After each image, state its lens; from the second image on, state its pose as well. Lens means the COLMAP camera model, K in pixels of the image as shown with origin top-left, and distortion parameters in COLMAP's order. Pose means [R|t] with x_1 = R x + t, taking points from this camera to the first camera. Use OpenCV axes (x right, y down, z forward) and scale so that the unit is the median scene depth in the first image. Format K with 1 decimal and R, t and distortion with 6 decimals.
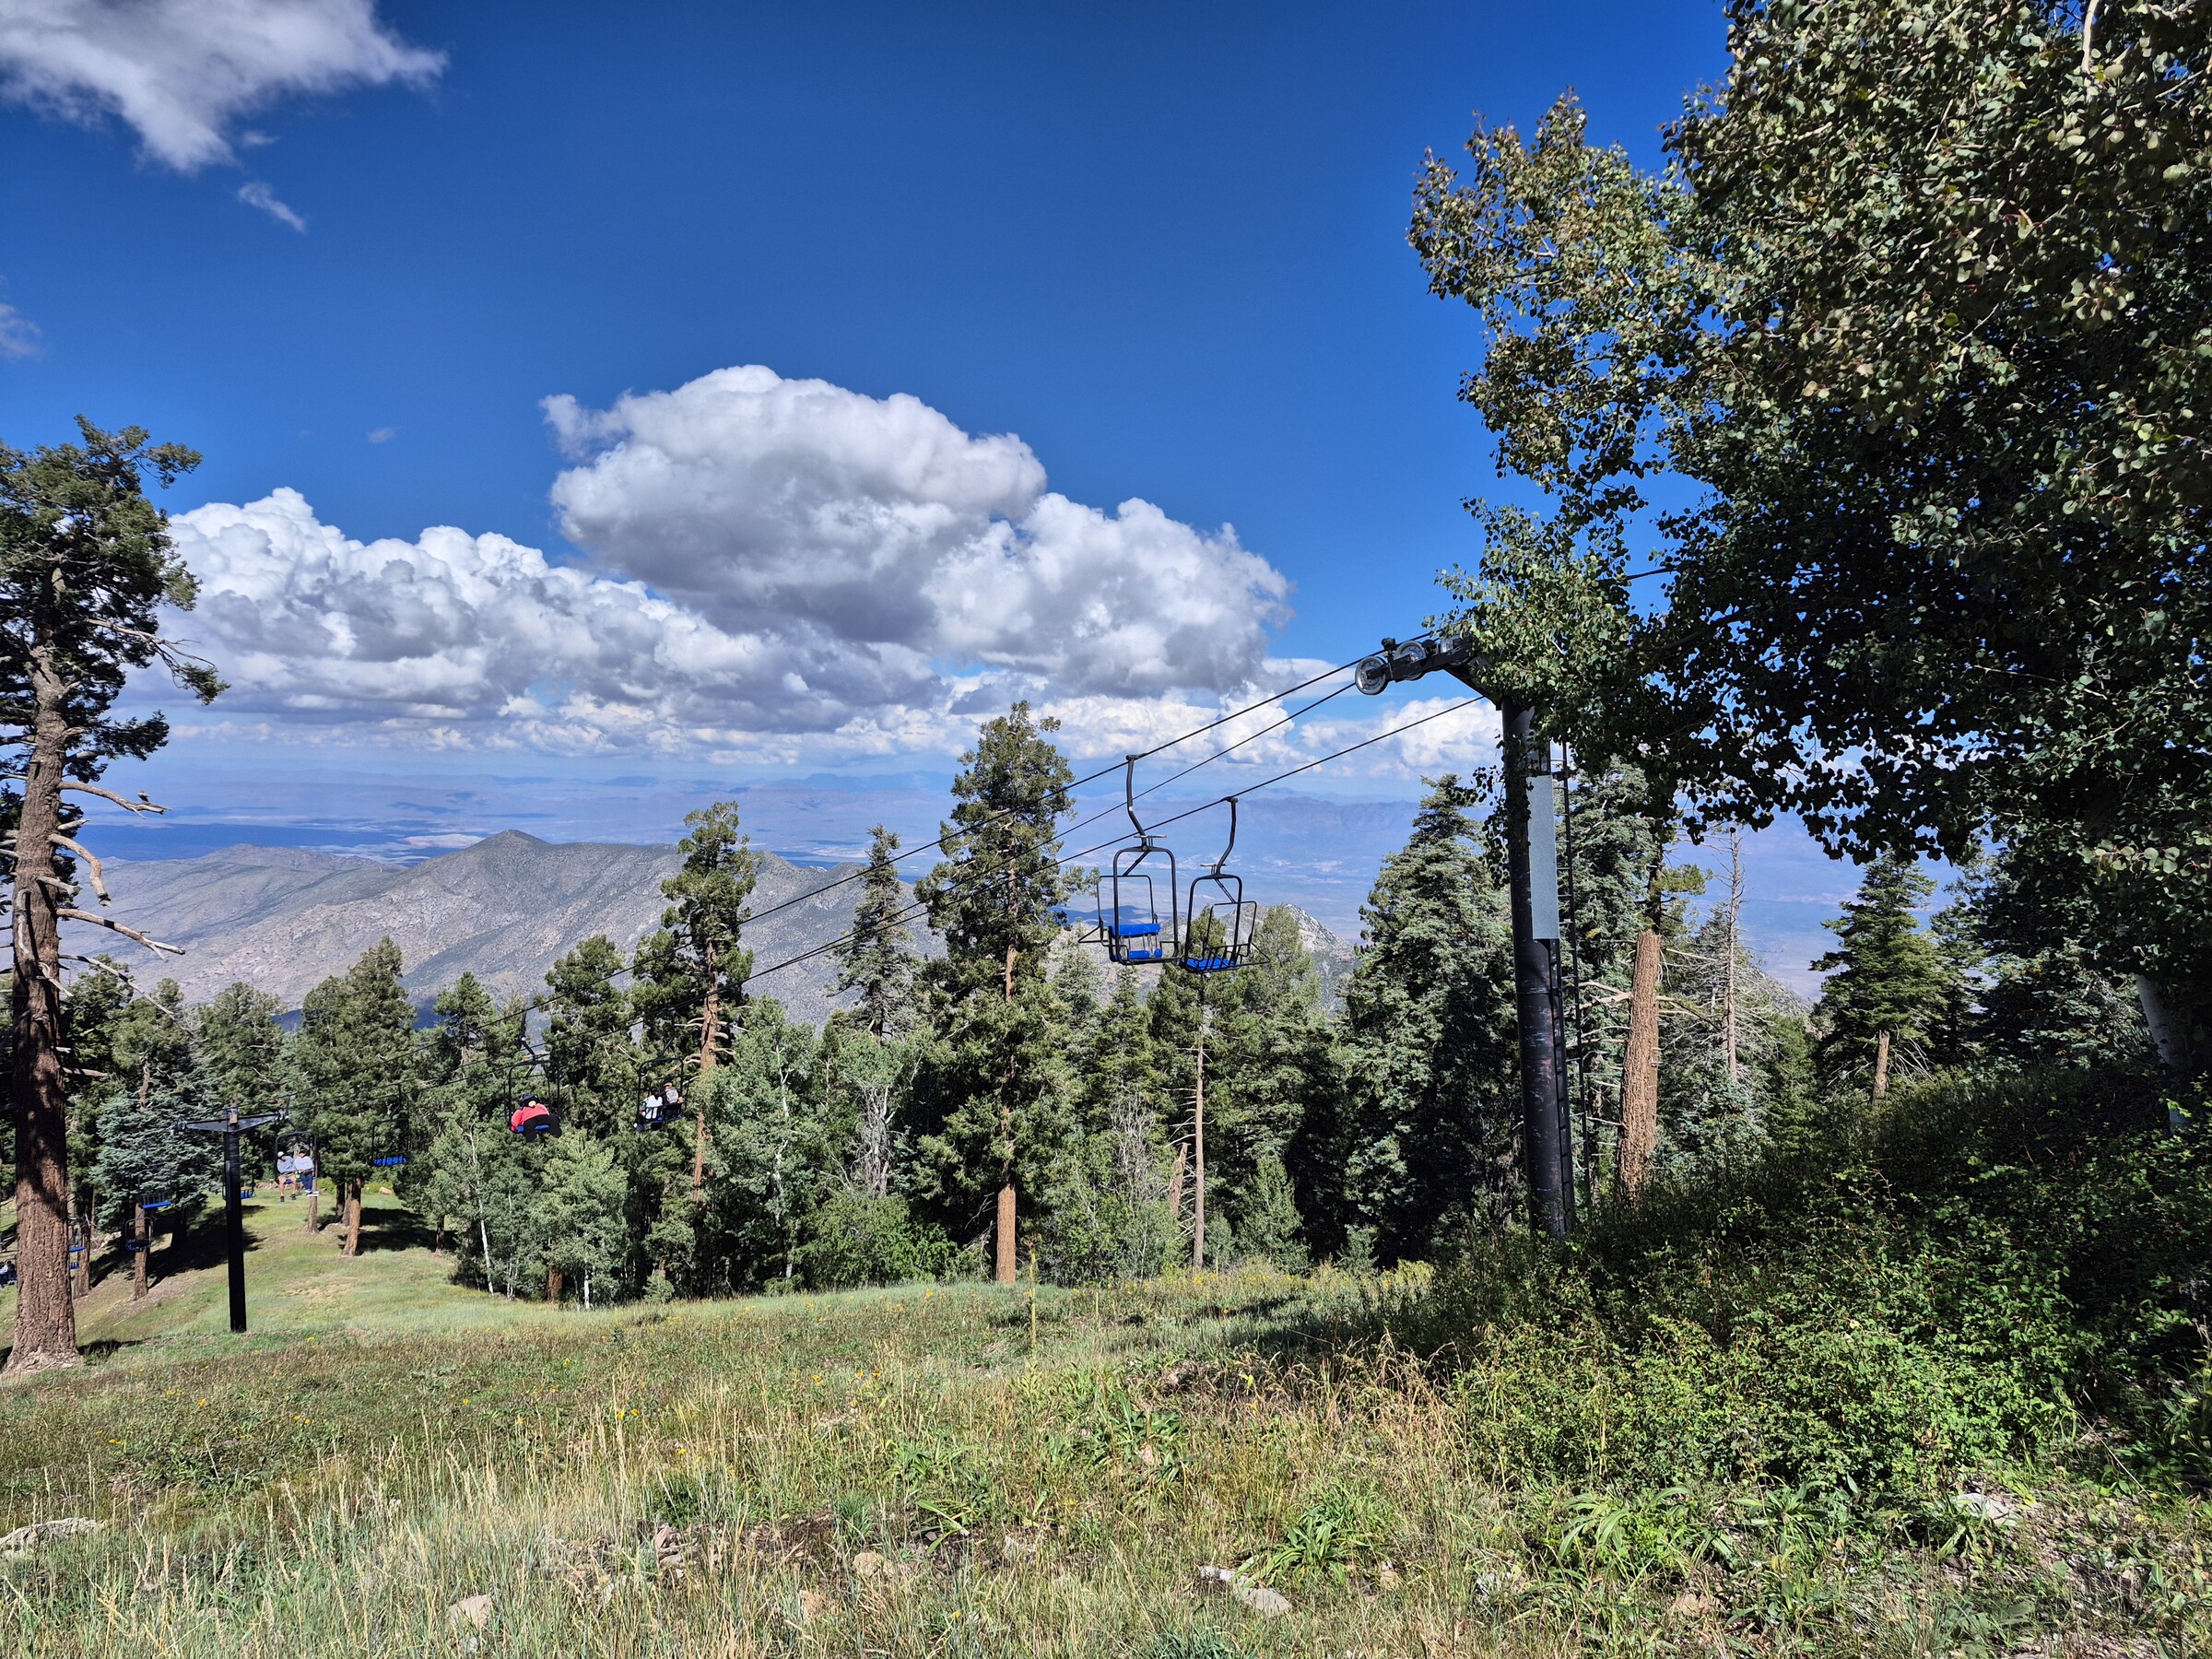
lens RADIAL K [[1513.7, 0, 1106.0], [0, 1513.7, 829.5], [0, 0, 1]] dist [0.144154, -0.207093]
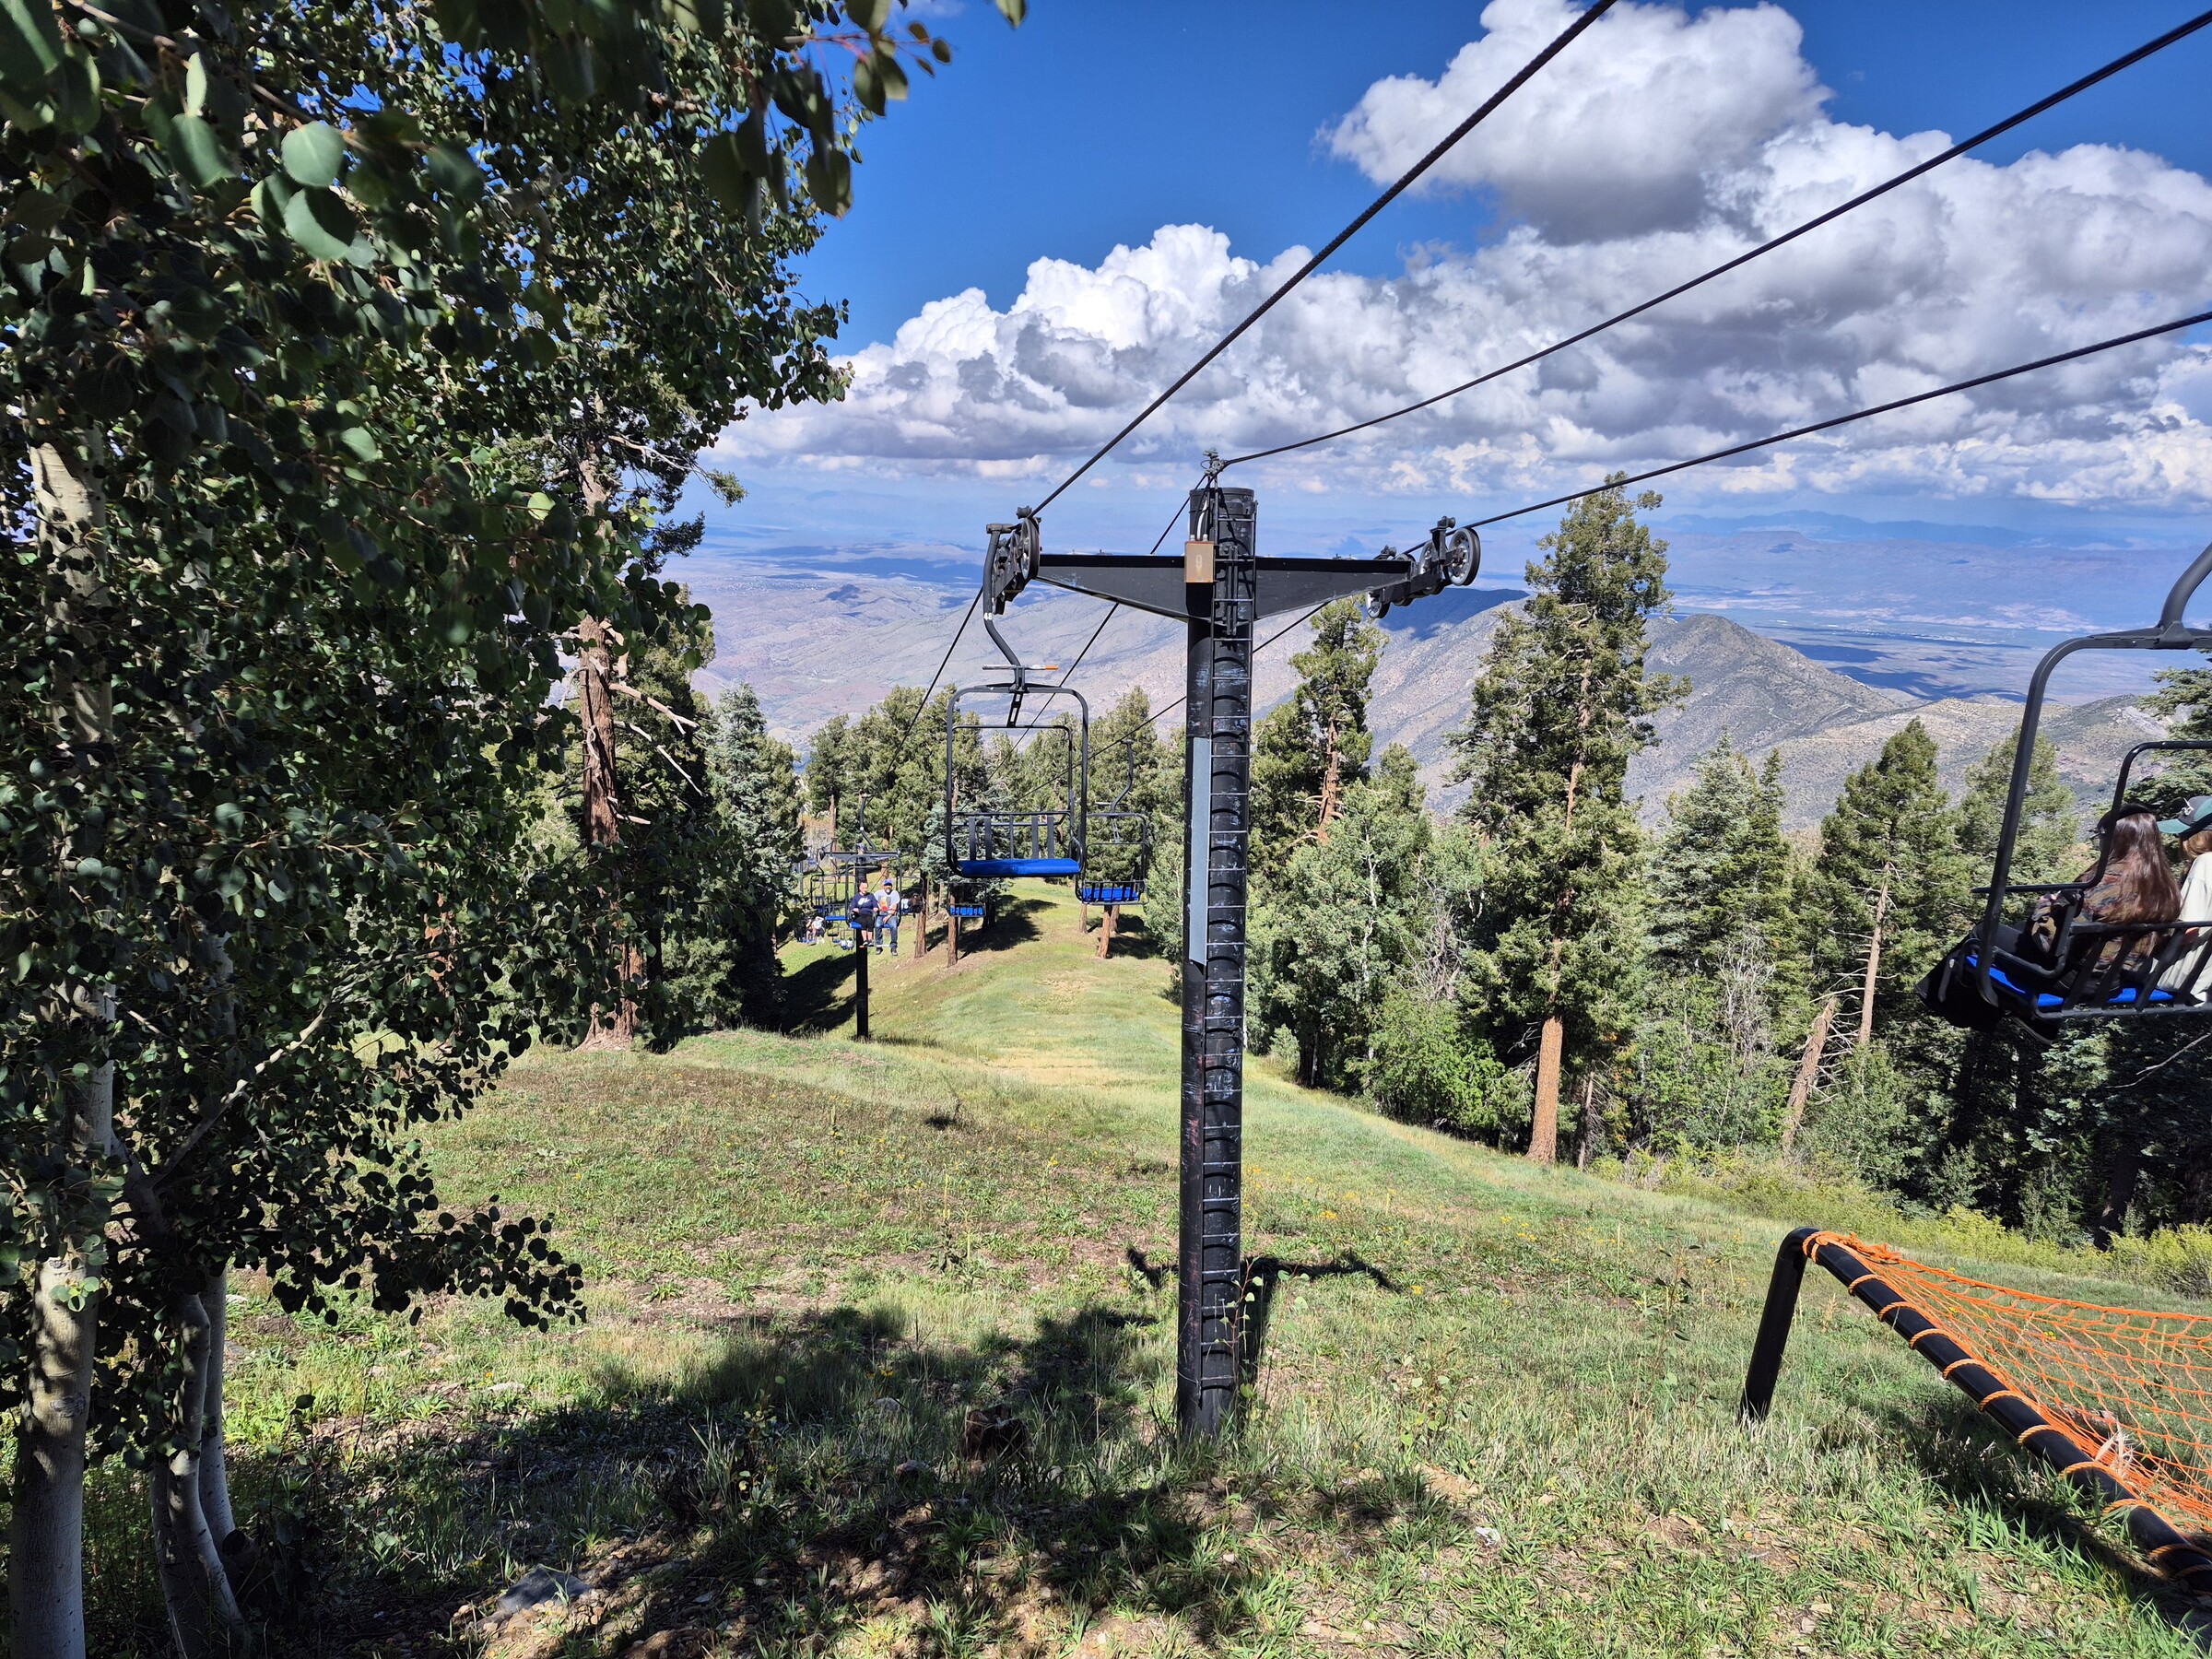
lens RADIAL K [[1513.7, 0, 1106.0], [0, 1513.7, 829.5], [0, 0, 1]] dist [0.144154, -0.207093]
pose [[0.860640, 0.106938, -0.497859, 0.147240], [-0.024257, 0.985200, 0.169683, -0.027574], [0.508637, -0.133959, 0.850496, 0.091847]]
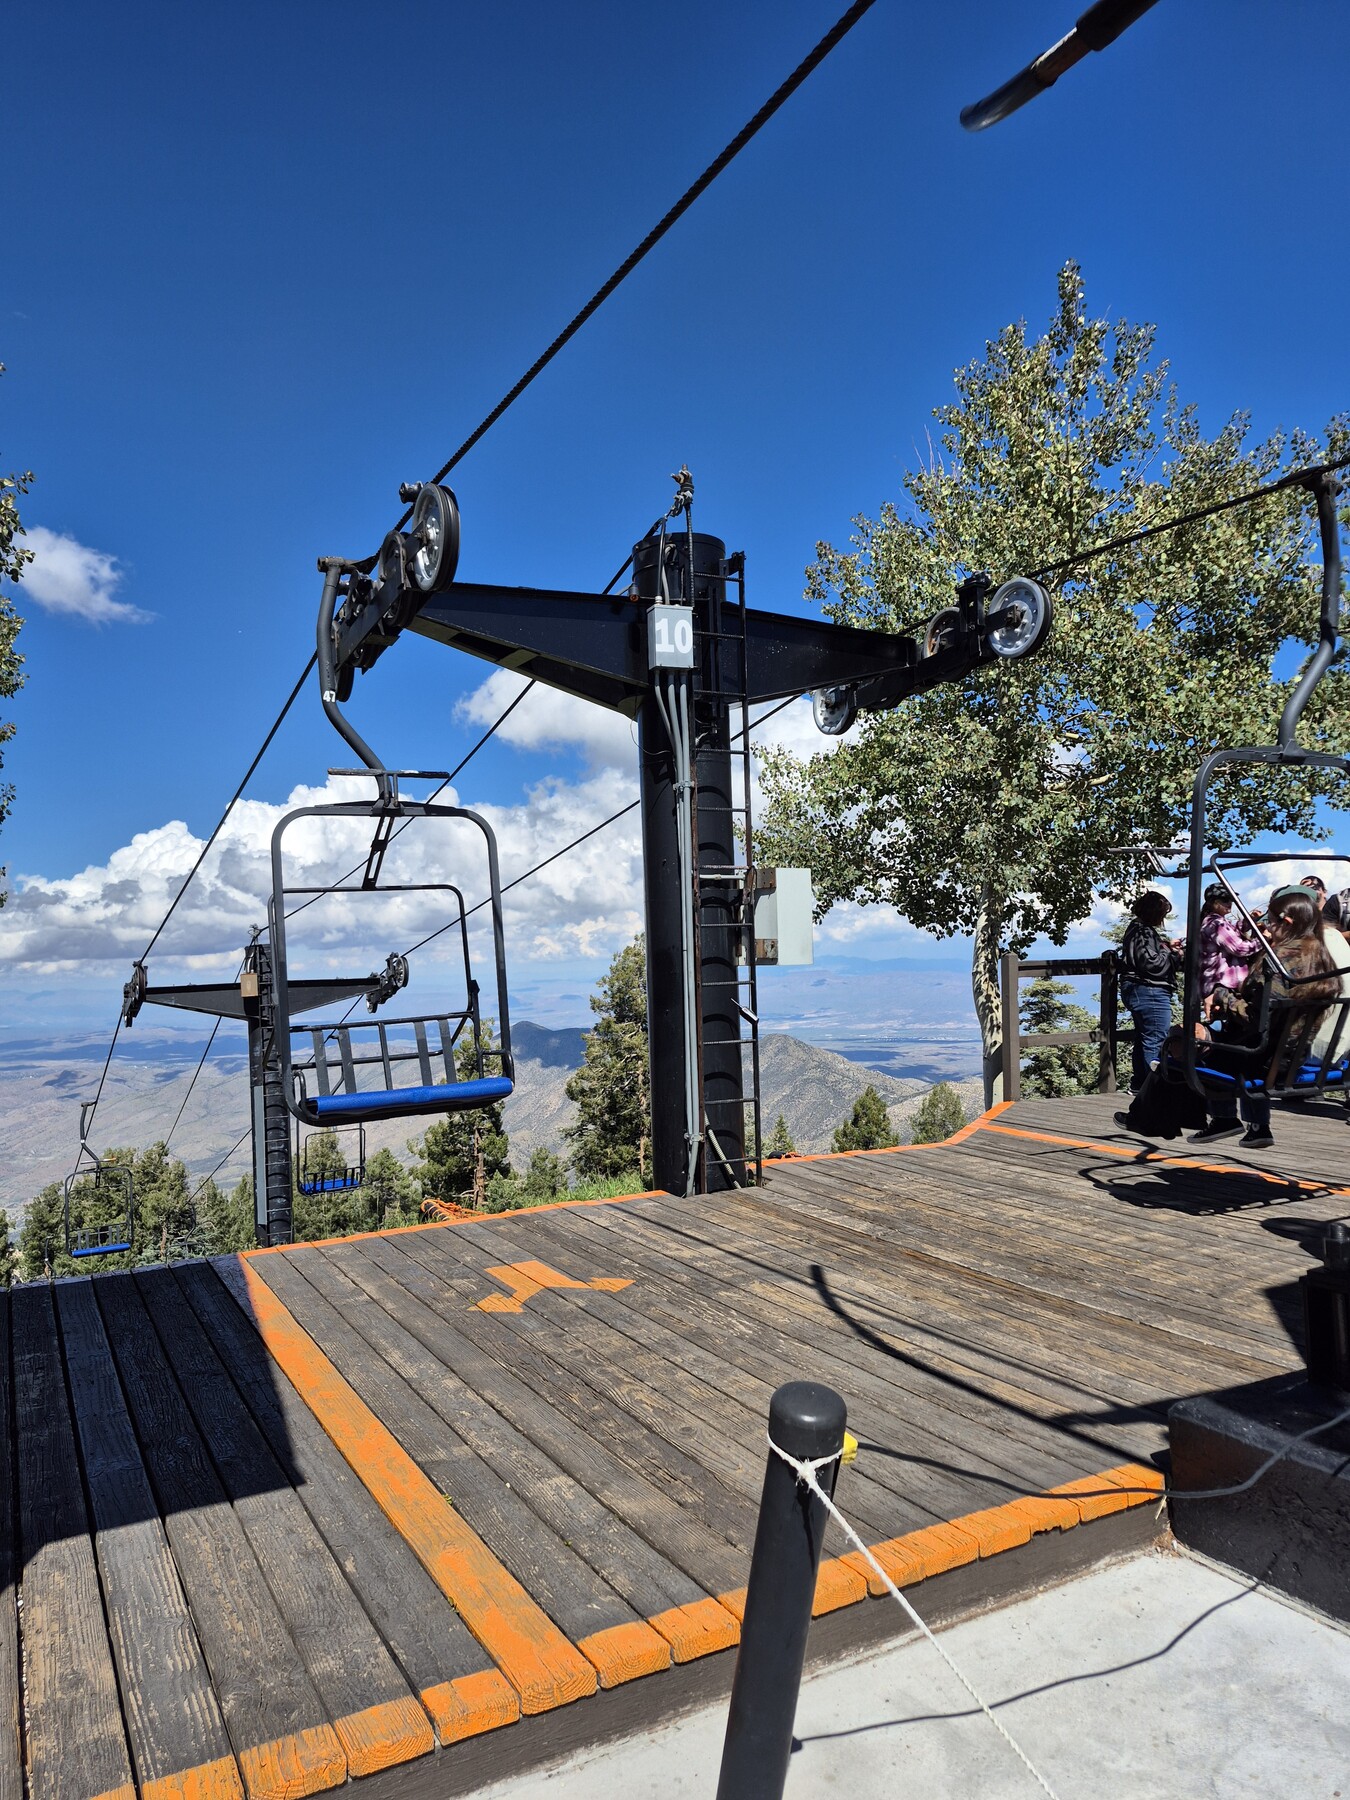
lens RADIAL K [[1231.8, 0, 662.3], [0, 1231.8, 905.8], [0, 0, 1]] dist [0.144154, -0.207093]
pose [[0.965157, -0.076142, -0.250350, 0.215932], [0.055618, 0.994561, -0.088065, -0.016813], [0.255693, 0.071073, 0.964142, 0.021909]]
